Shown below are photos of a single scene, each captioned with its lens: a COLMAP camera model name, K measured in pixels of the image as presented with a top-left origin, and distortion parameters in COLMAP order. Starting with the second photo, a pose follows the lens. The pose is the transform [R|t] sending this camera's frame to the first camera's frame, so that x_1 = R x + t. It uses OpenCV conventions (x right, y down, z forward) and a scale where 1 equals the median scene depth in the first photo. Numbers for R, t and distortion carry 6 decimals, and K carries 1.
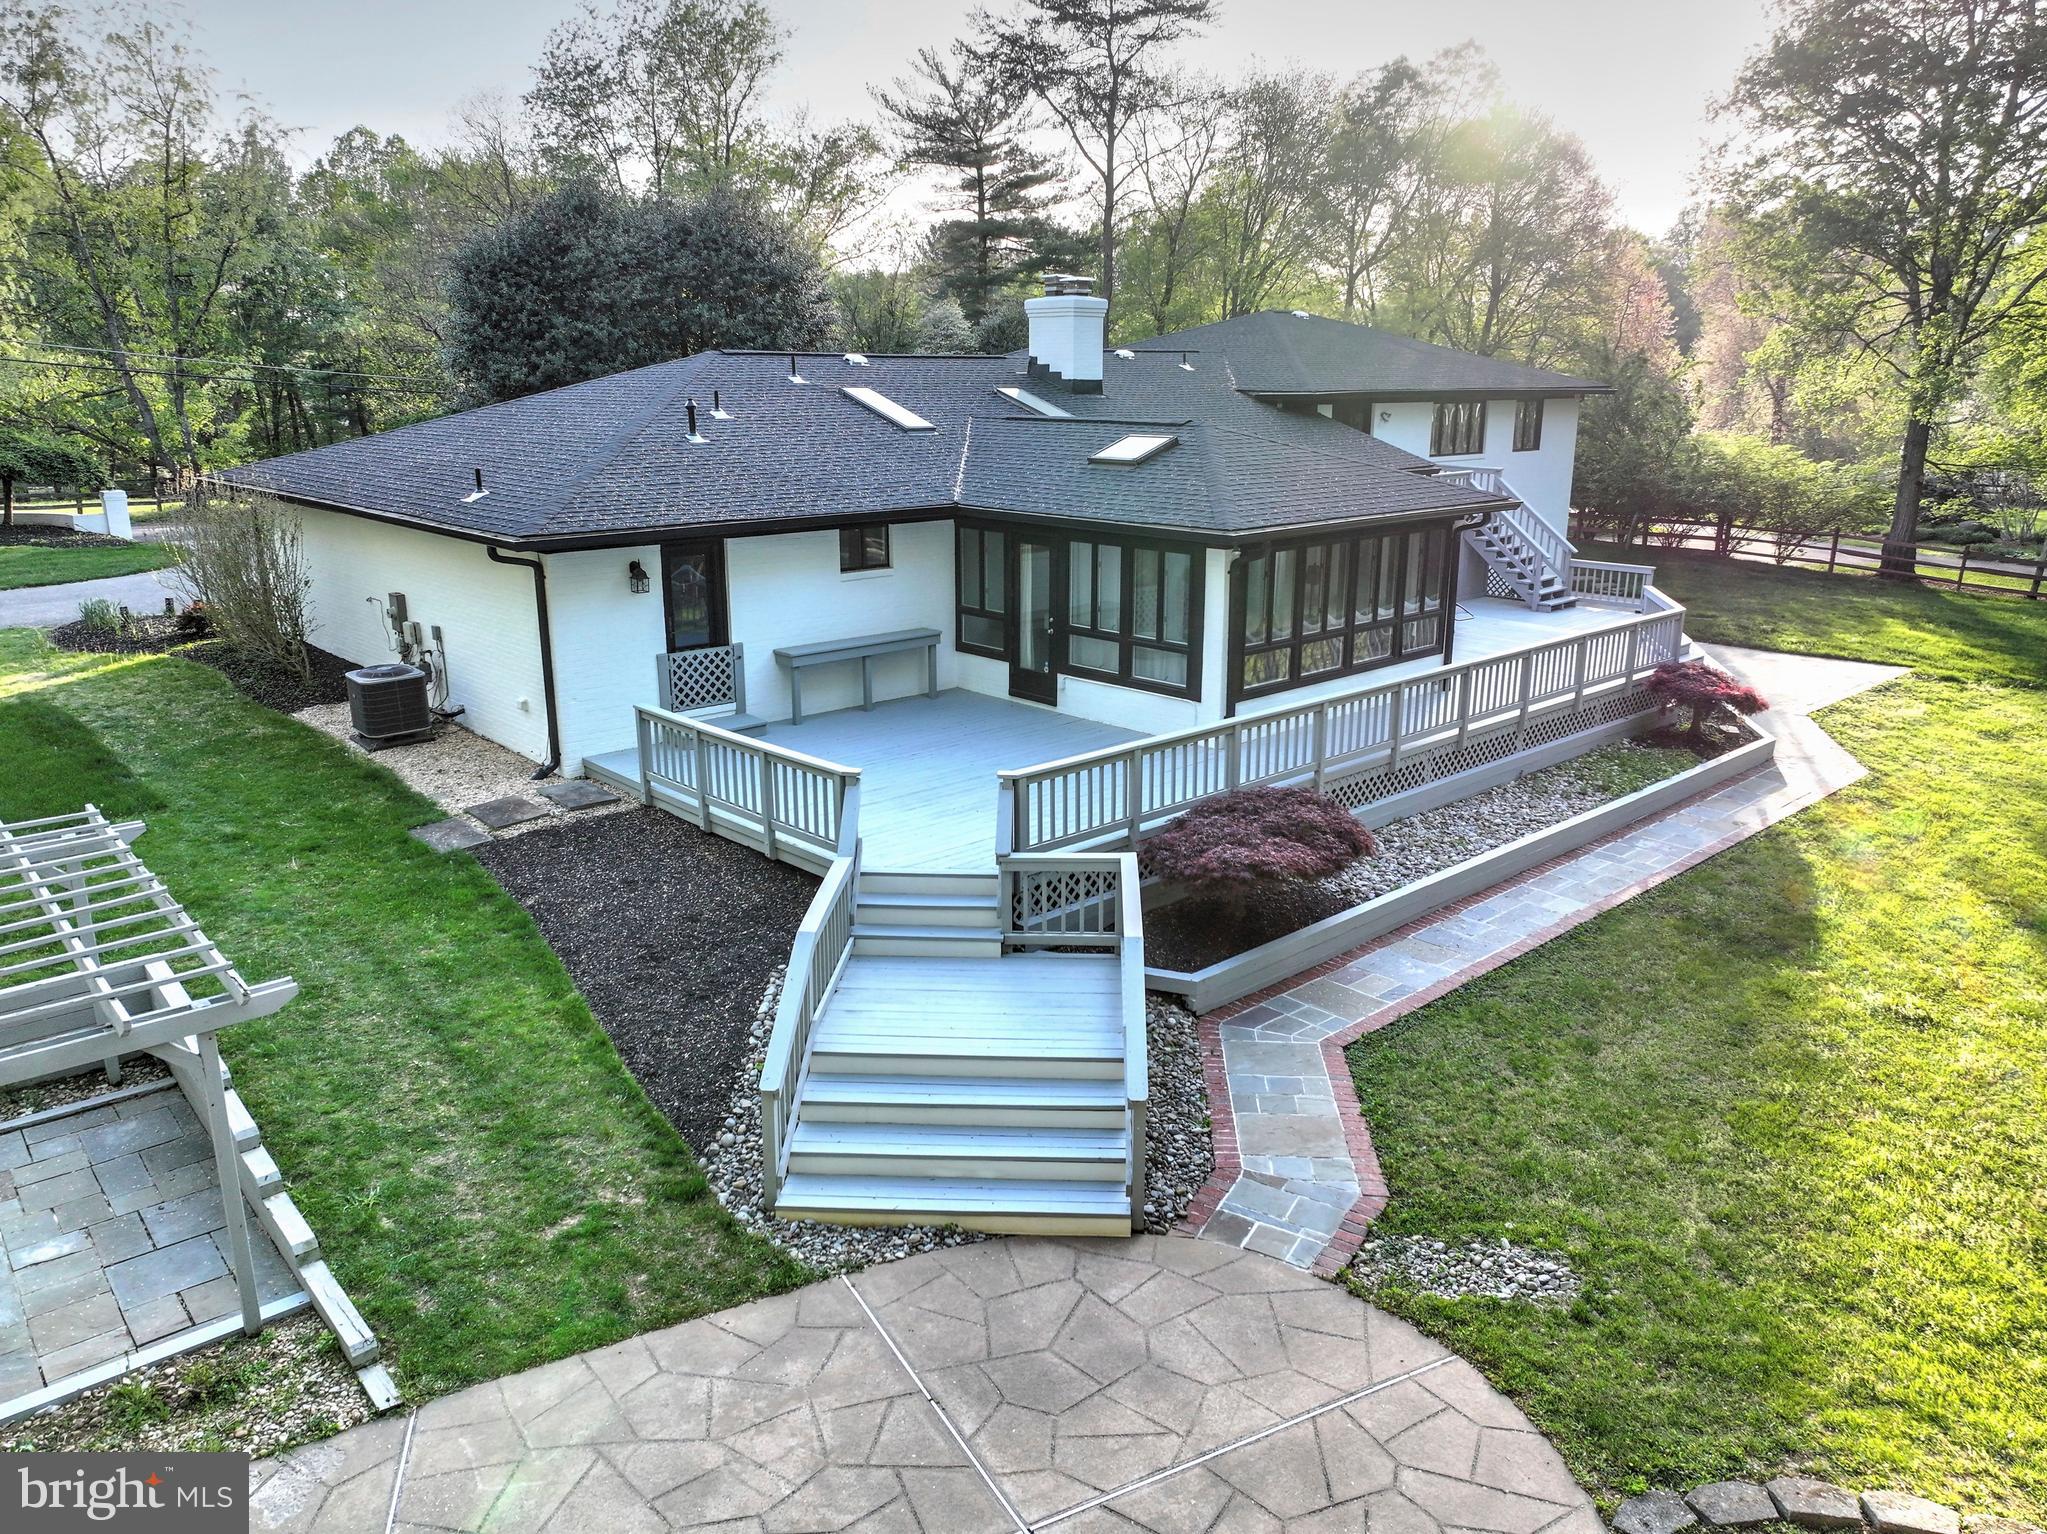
lens RADIAL K [[1444.2, 0, 1038.2], [0, 1444.2, 750.6], [0, 0, 1]] dist [-0.002214, 0.023011]
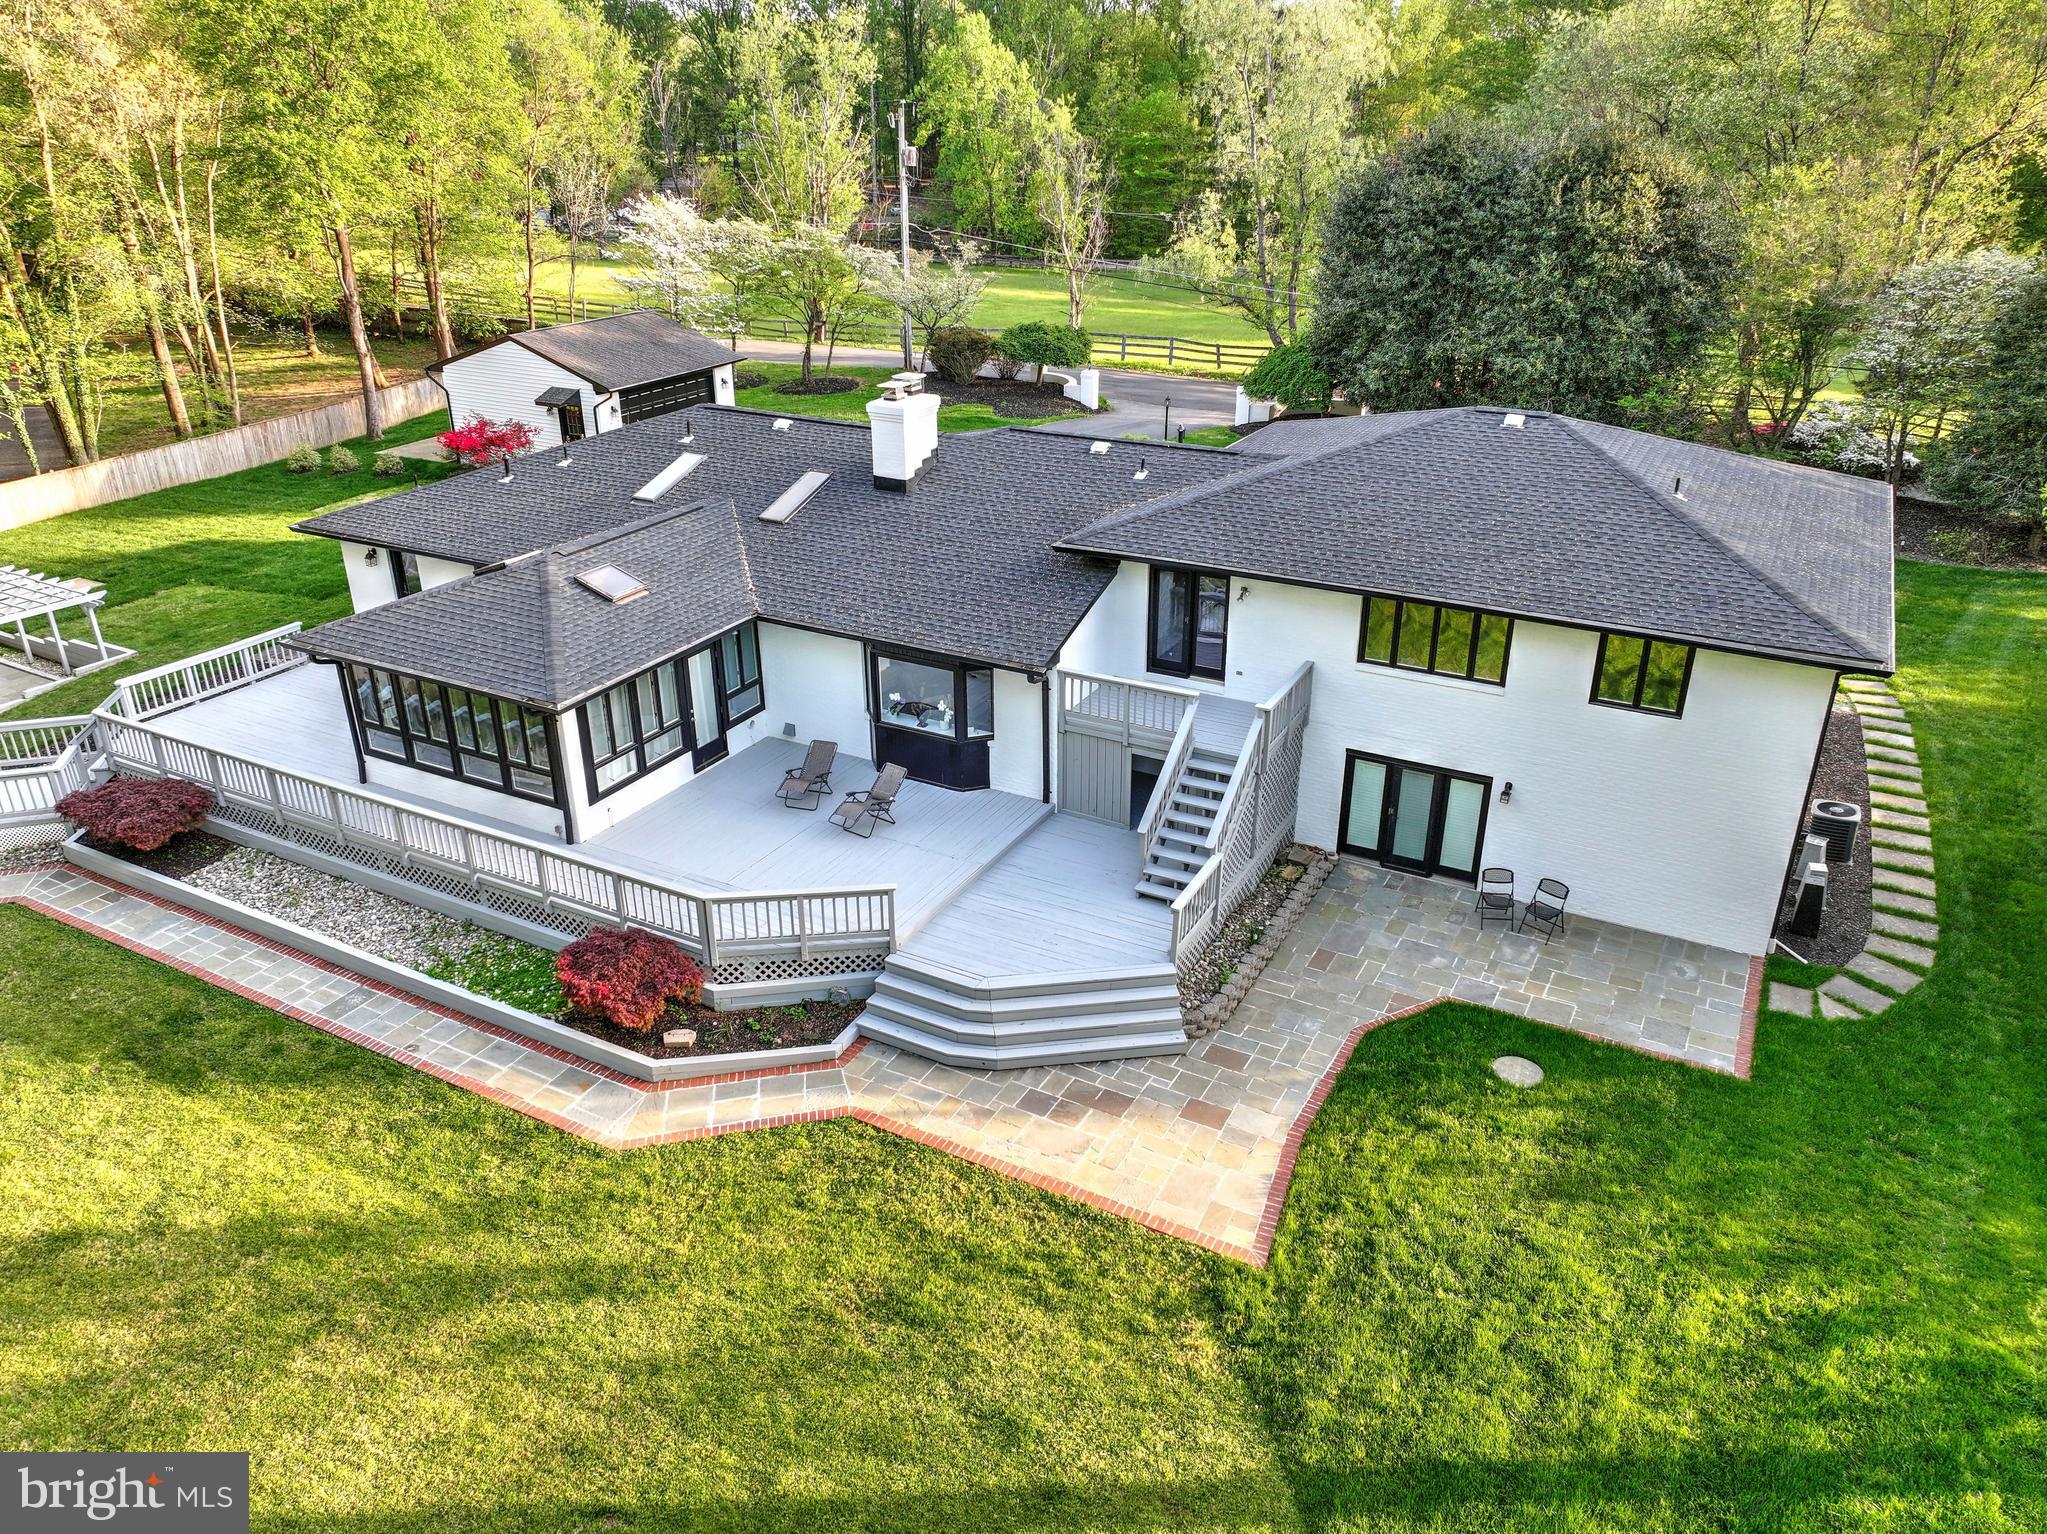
lens RADIAL K [[1444.2, 0, 1030.8], [0, 1444.2, 764.9], [0, 0, 1]] dist [-0.002214, 0.023011]
pose [[0.318945, 0.398580, -0.859889, 2.734416], [-0.237414, 0.911946, 0.334649, -1.139004], [0.917556, 0.097415, 0.385489, 1.816417]]
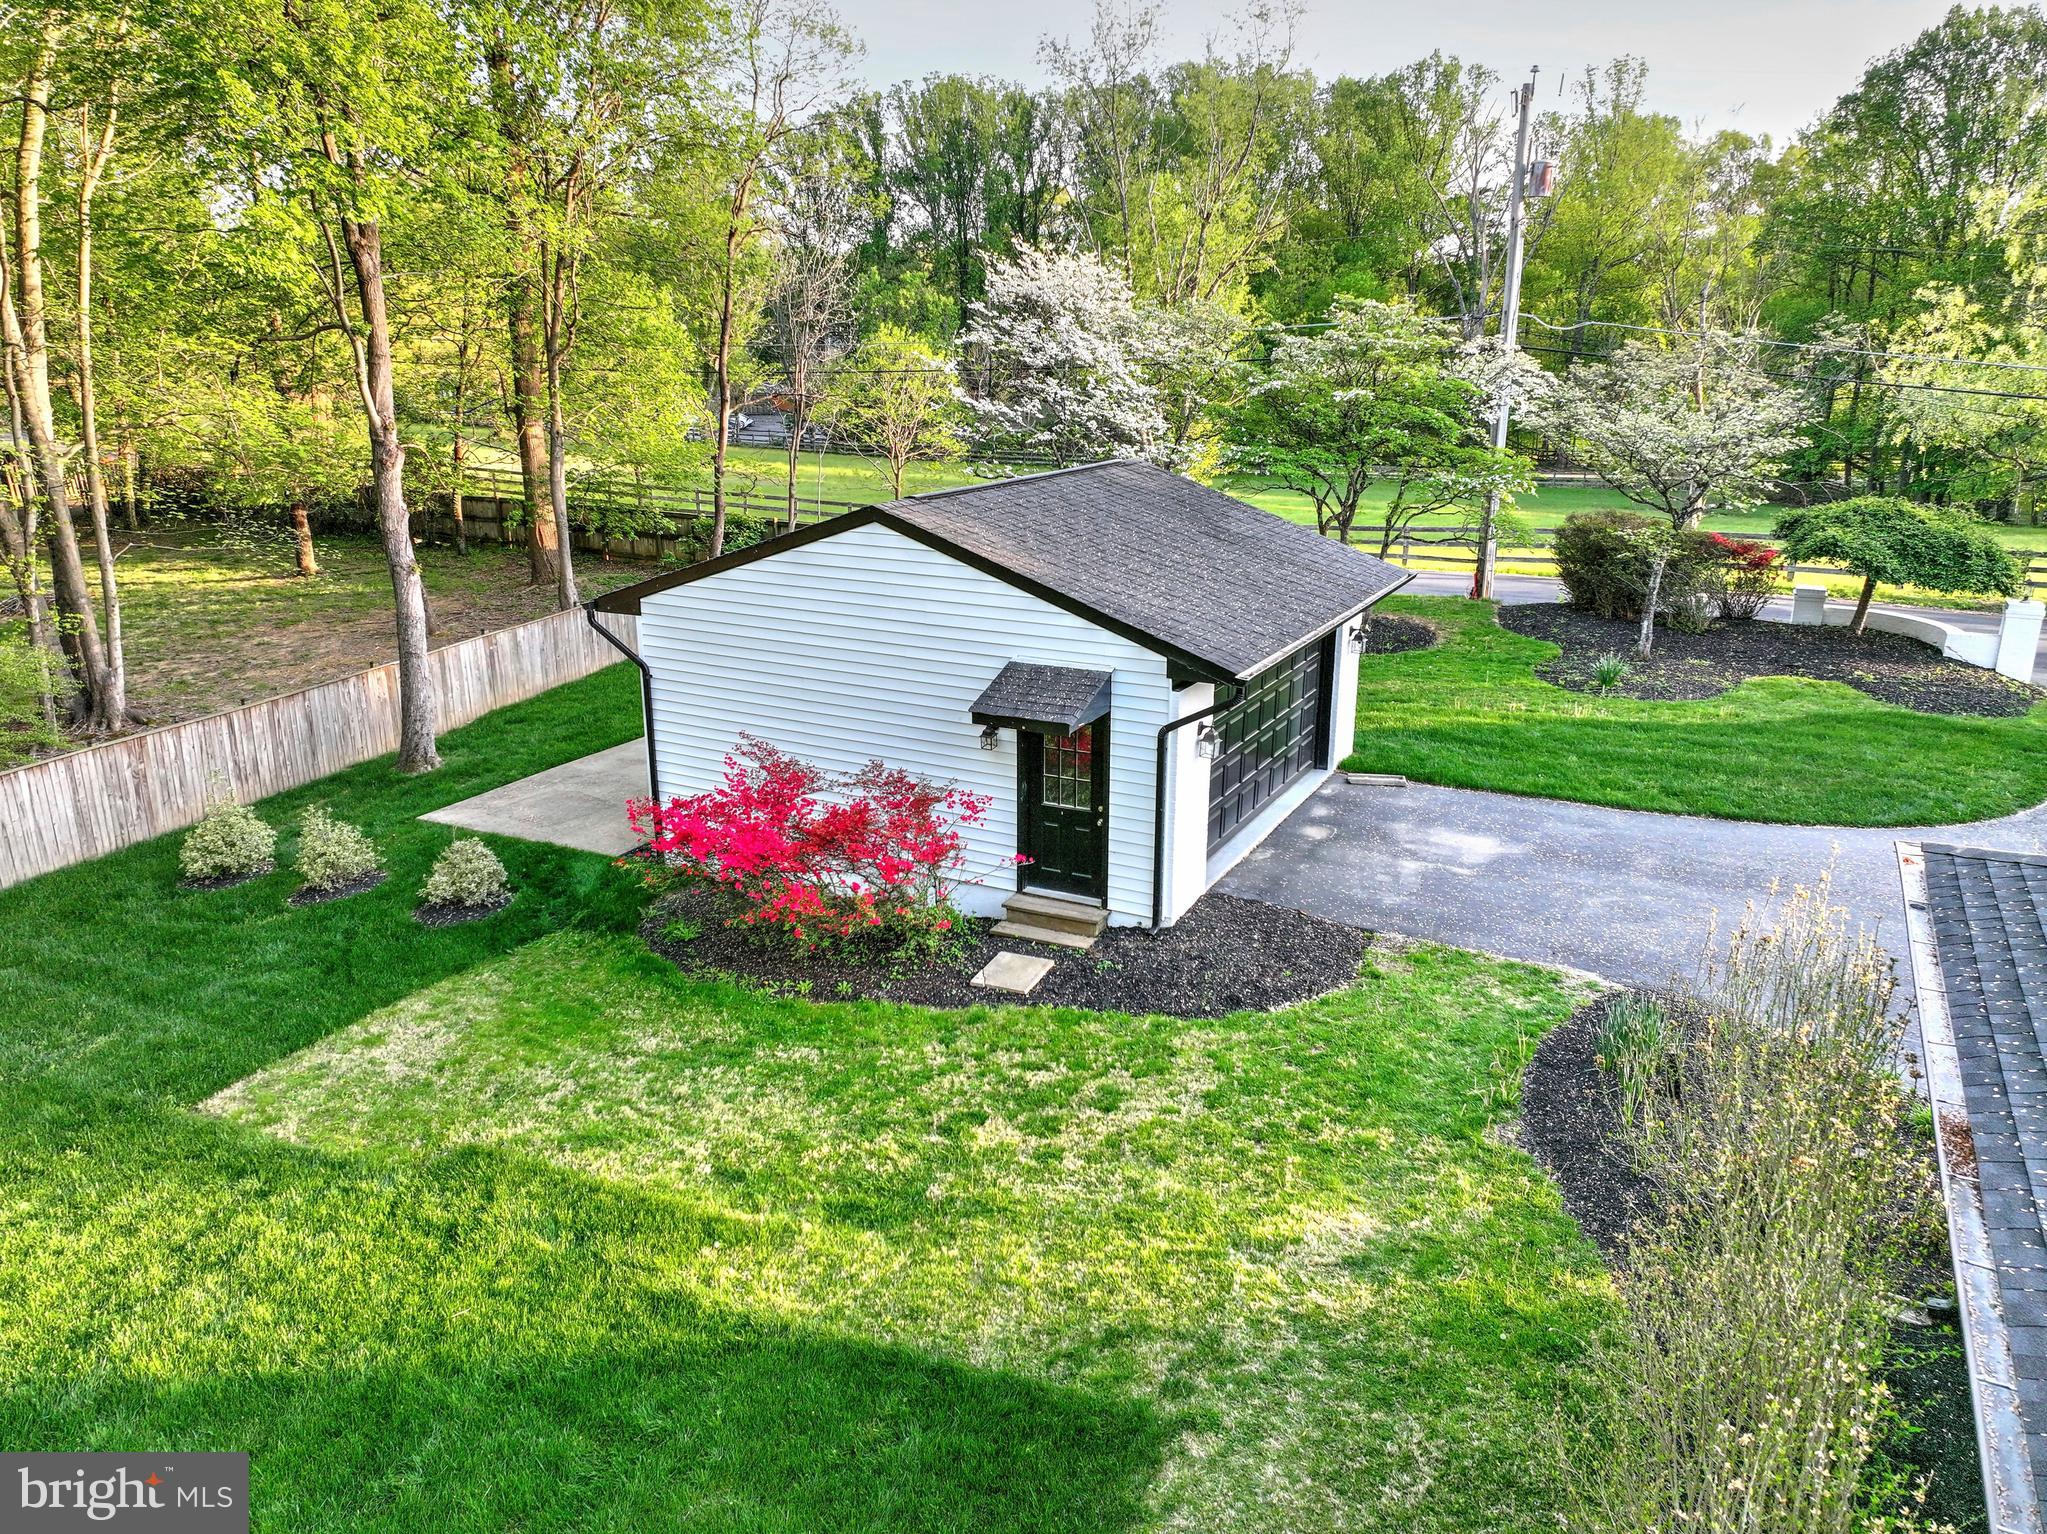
lens RADIAL K [[1444.2, 0, 1038.4], [0, 1444.2, 757.5], [0, 0, 1]] dist [-0.002214, 0.023011]
pose [[0.321938, 0.263478, -0.909360, -0.791612], [-0.238568, 0.952078, 0.191396, -0.537673], [0.916210, 0.155326, 0.369368, 1.584718]]
